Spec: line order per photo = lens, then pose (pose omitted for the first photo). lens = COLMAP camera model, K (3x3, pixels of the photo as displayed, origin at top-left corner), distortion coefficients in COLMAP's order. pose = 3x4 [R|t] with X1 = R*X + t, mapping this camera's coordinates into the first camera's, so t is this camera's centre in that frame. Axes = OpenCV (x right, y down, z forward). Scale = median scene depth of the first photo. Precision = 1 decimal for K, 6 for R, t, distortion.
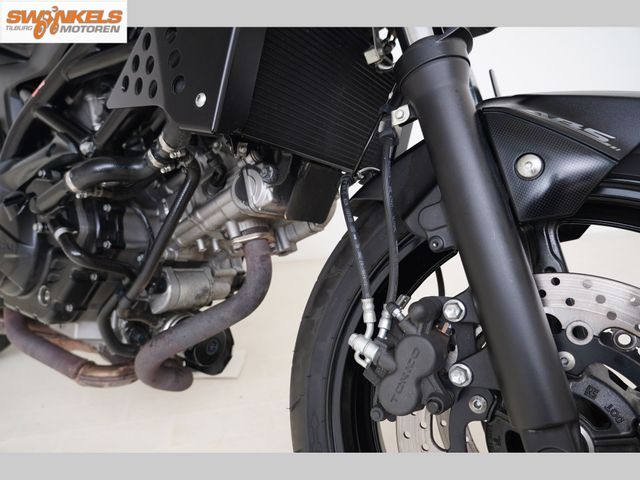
lens RADIAL K [[443.8, 0, 320.0], [0, 443.8, 240.0], [0, 0, 1]] dist [-0.021738, 0.000273]
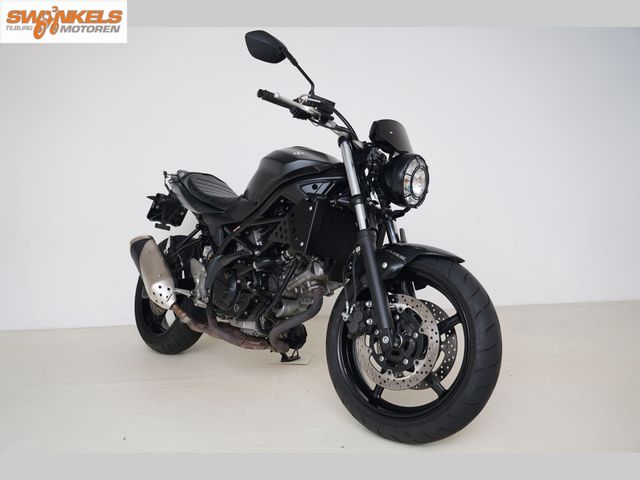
lens RADIAL K [[443.8, 0, 320.0], [0, 443.8, 240.0], [0, 0, 1]] dist [-0.021738, 0.000273]
pose [[0.987180, 0.006606, -0.159474, 0.295341], [-0.033860, 0.985068, -0.168801, 0.164056], [0.155977, 0.172037, 0.972663, -1.639052]]
